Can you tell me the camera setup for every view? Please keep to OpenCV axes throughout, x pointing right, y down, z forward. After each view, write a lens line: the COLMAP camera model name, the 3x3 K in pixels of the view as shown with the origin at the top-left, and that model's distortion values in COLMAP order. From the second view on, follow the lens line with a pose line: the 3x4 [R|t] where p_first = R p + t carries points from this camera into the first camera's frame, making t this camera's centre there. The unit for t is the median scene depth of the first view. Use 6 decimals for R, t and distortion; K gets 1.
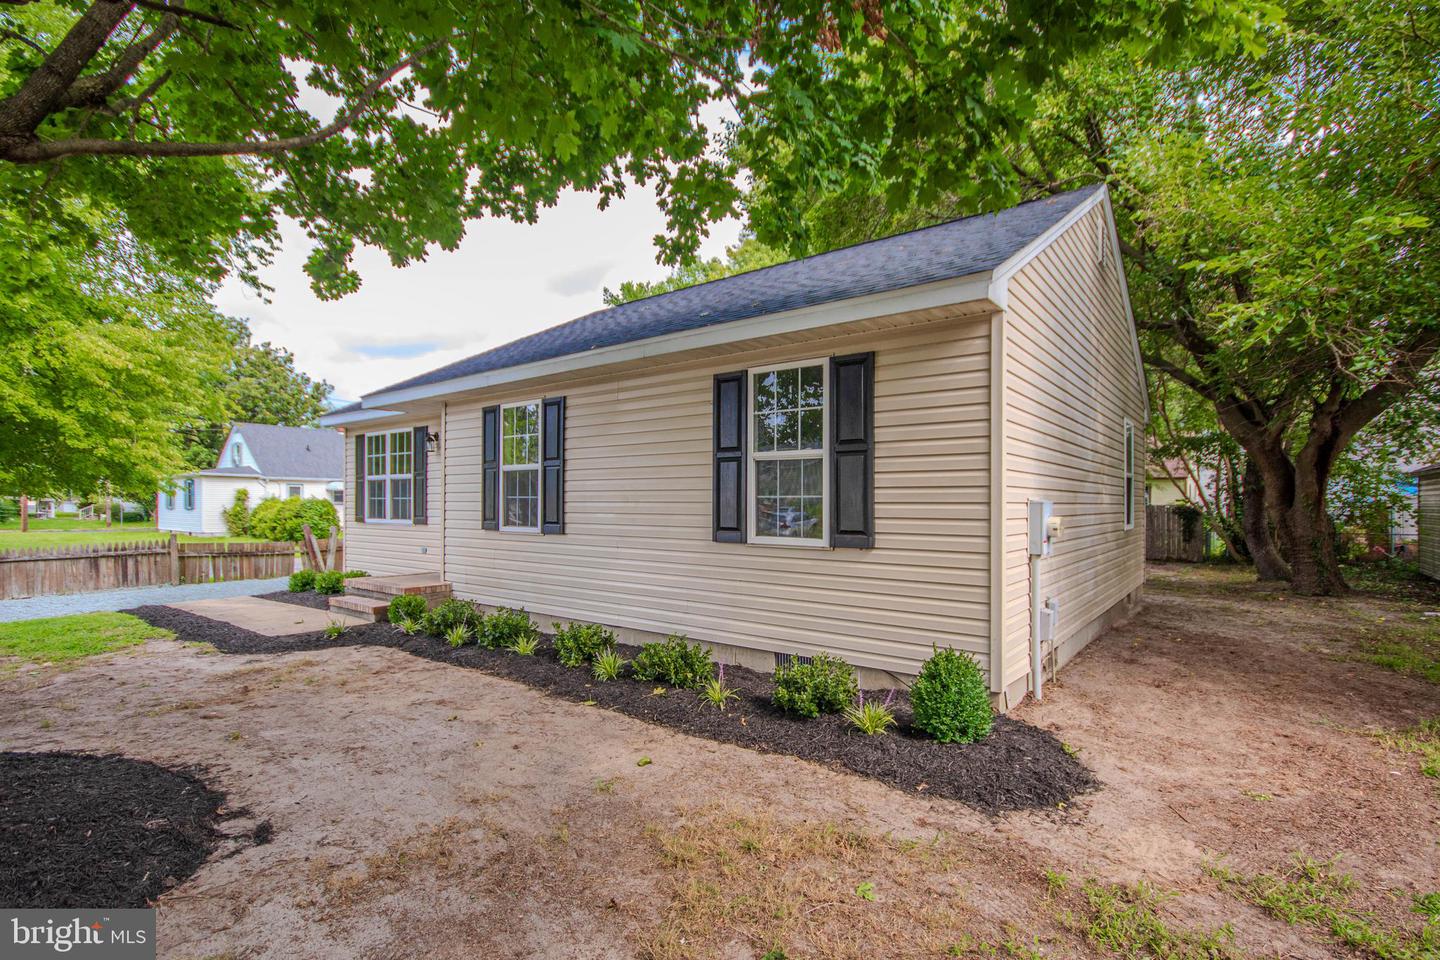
lens RADIAL K [[661.8, 0, 723.4], [0, 661.8, 512.1], [0, 0, 1]] dist [0.003383, -0.006212]
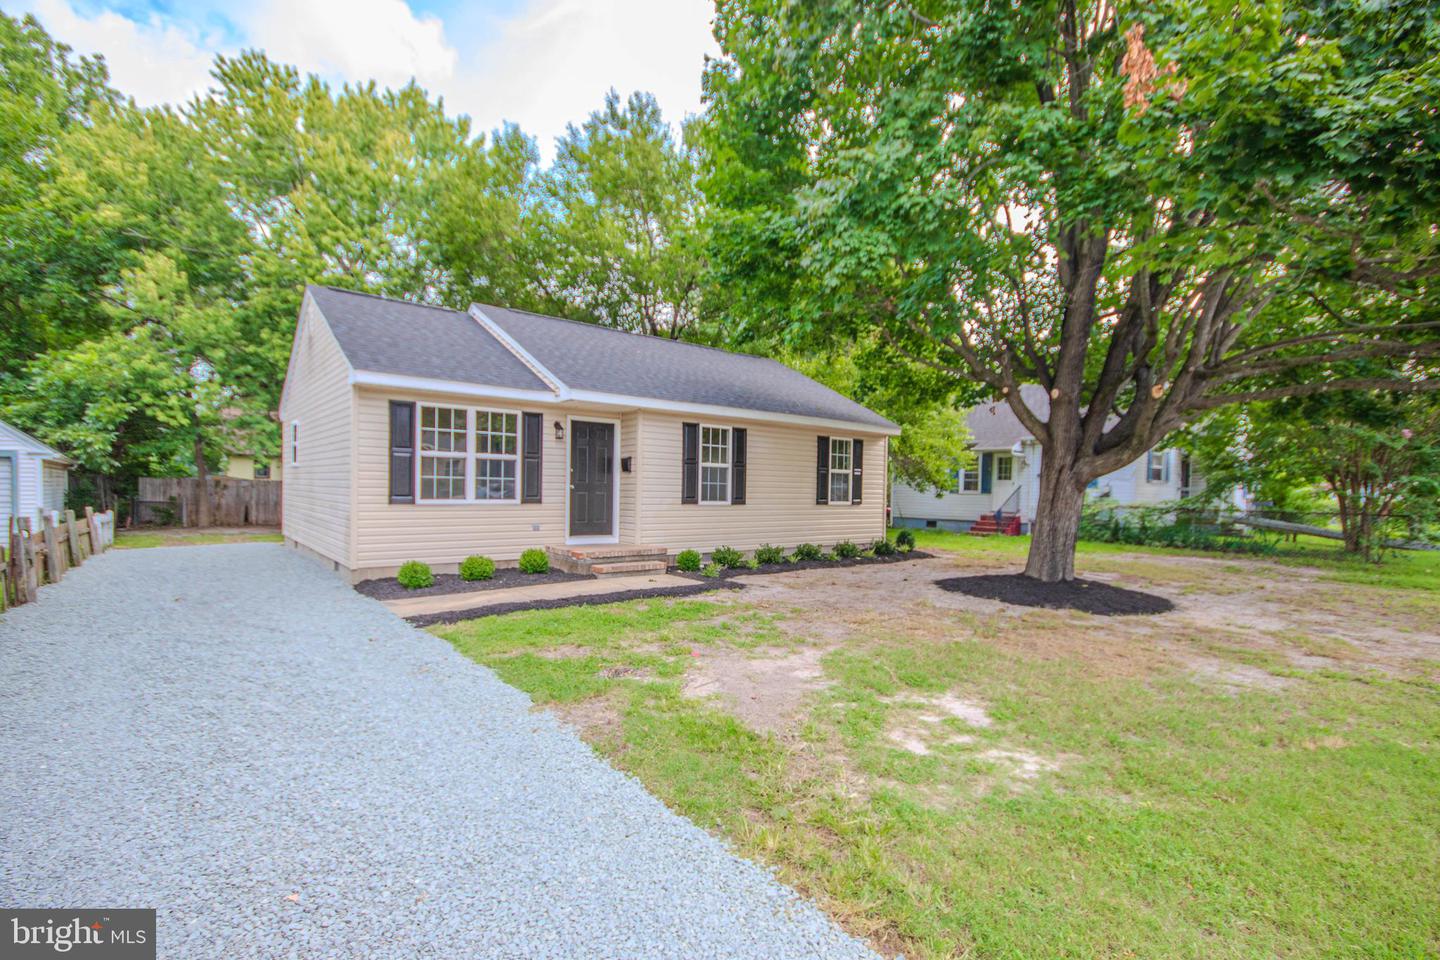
lens RADIAL K [[661.8, 0, 713.3], [0, 661.8, 482.2], [0, 0, 1]] dist [0.003383, -0.006212]
pose [[0.232331, 0.008395, 0.972601, -2.477516], [-0.004718, 0.999961, -0.007505, -0.016554], [-0.972625, -0.002845, 0.232361, 0.805689]]
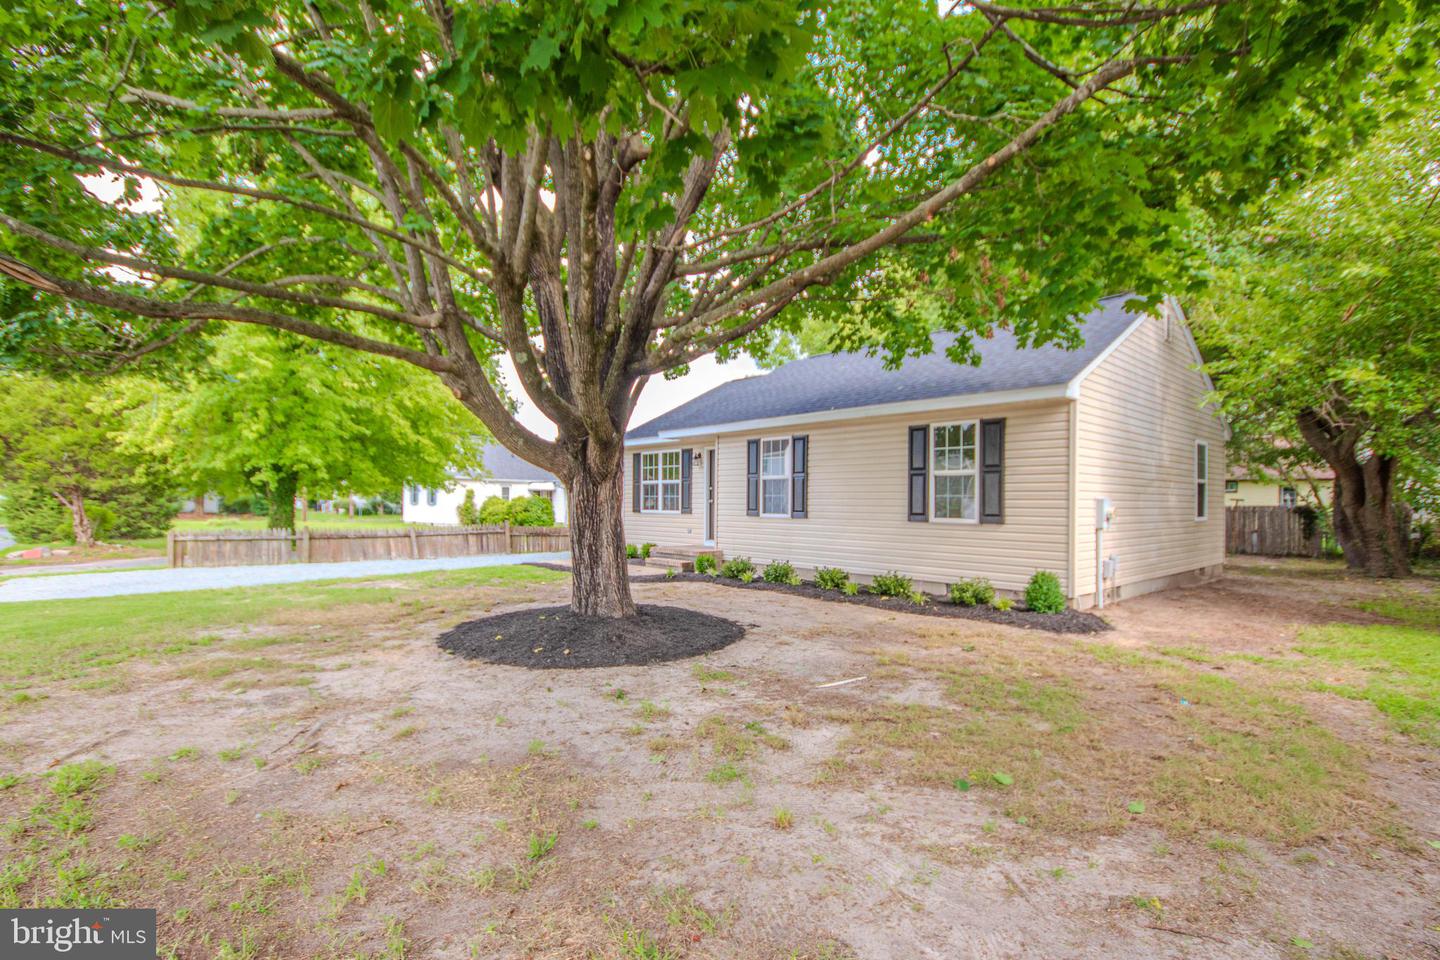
lens RADIAL K [[661.8, 0, 731.3], [0, 661.8, 503.3], [0, 0, 1]] dist [0.003383, -0.006212]
pose [[0.985983, 0.005099, -0.166767, -0.183901], [-0.007219, 0.999901, -0.012111, 0.021541], [0.166689, 0.013145, 0.985922, -0.805003]]
